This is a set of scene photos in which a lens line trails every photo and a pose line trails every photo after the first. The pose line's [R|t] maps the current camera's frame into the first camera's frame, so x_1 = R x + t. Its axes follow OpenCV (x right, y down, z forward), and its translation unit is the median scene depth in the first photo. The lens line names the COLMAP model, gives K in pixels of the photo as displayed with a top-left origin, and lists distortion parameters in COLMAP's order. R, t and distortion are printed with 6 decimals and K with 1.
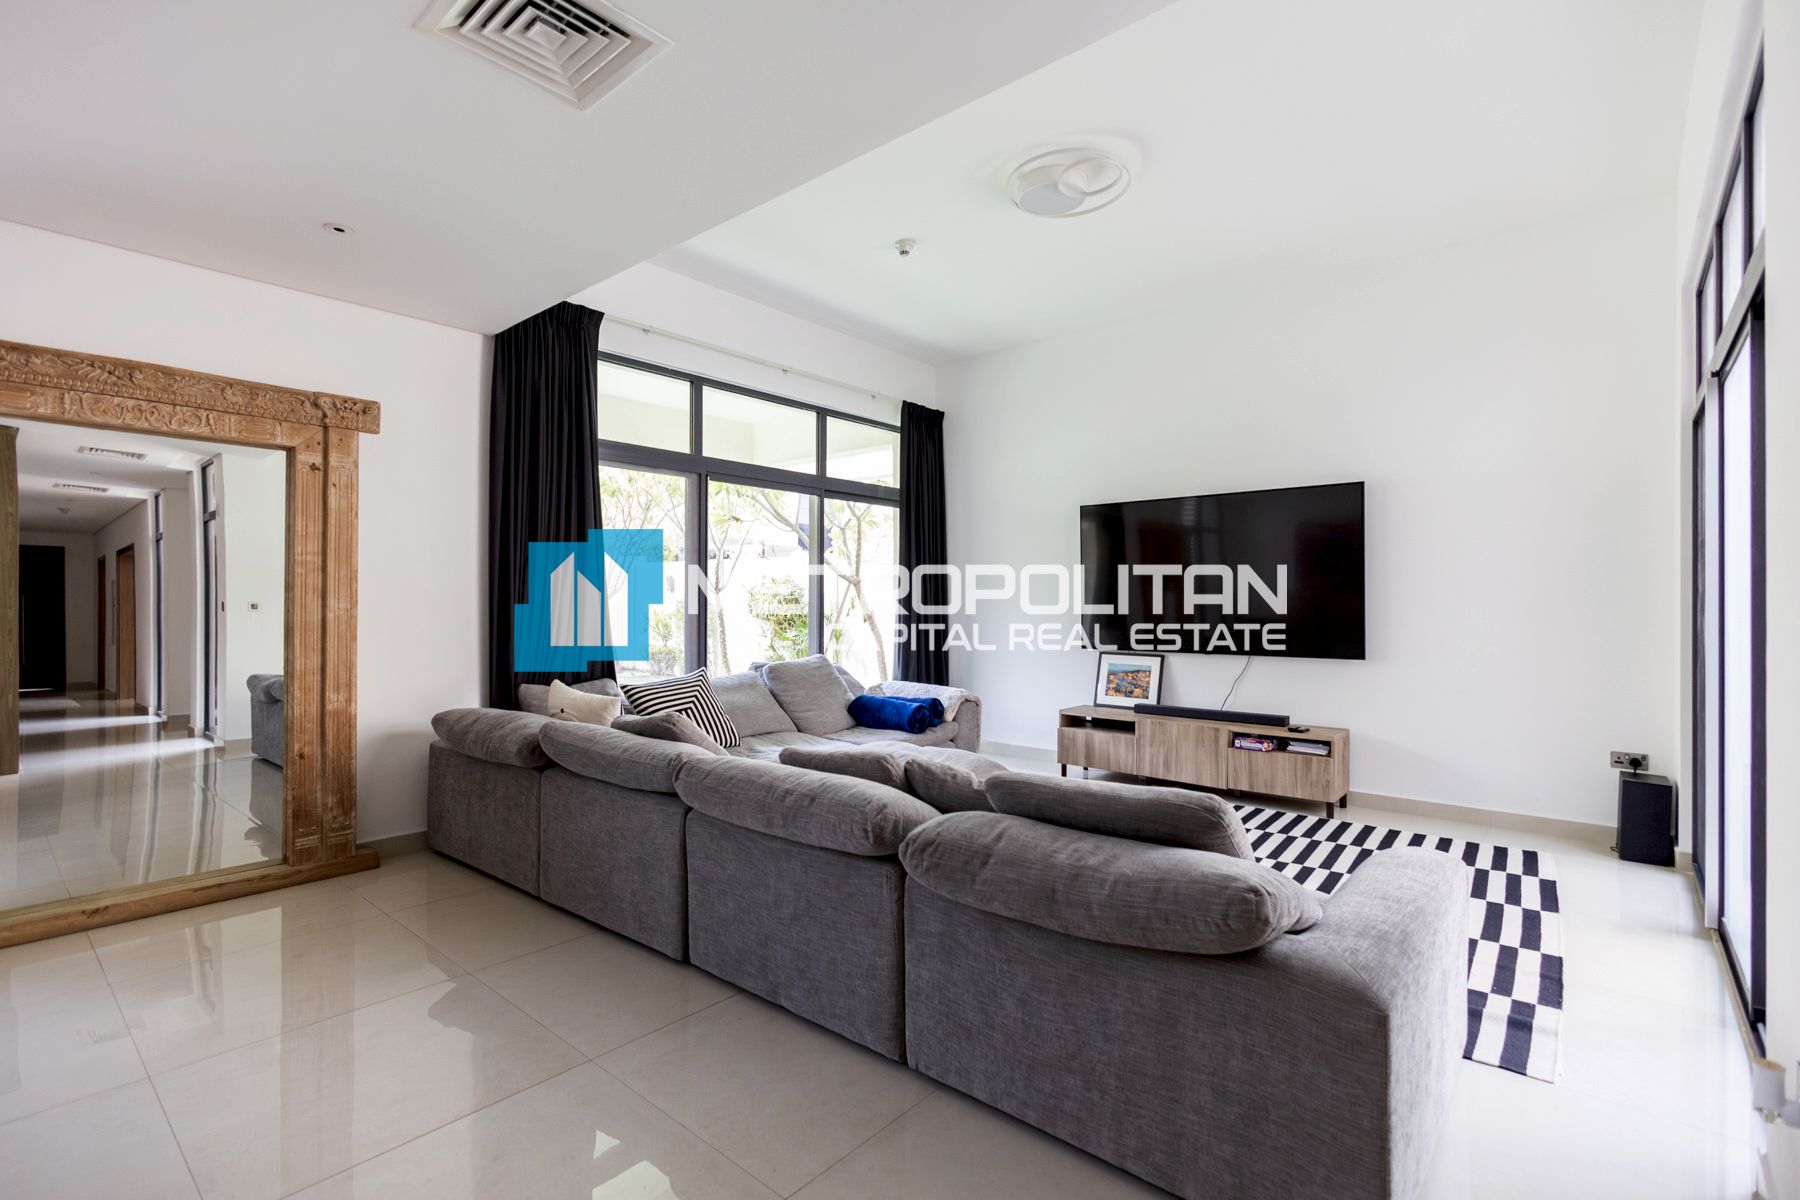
lens RADIAL K [[825.3, 0, 899.1], [0, 825.3, 596.2], [0, 0, 1]] dist [0.003841, -0.000284]
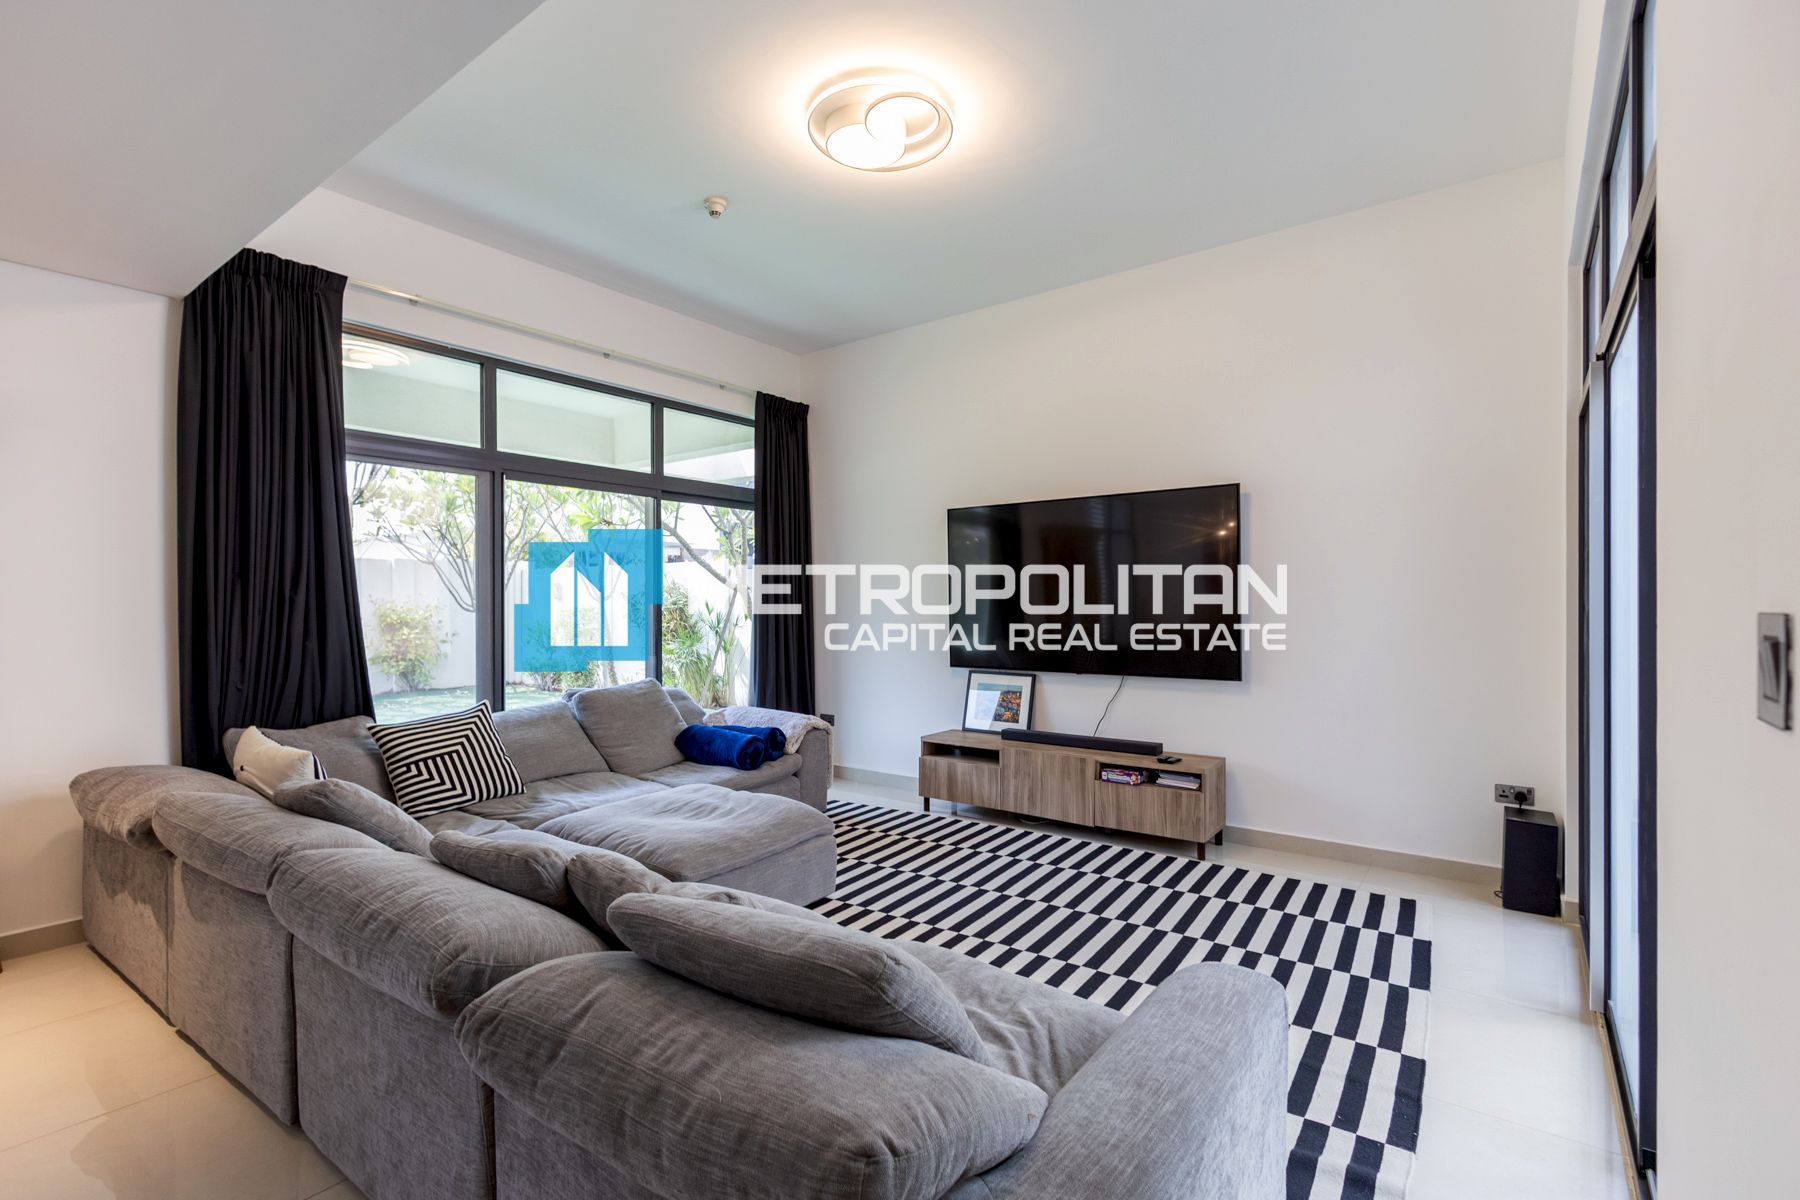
lens RADIAL K [[825.3, 0, 900.0], [0, 825.3, 604.3], [0, 0, 1]] dist [0.003841, -0.000284]
pose [[0.997710, -0.007470, 0.067221, 0.146399], [0.006921, 0.999941, 0.008401, -0.018173], [-0.067280, -0.007917, 0.997703, 0.139815]]
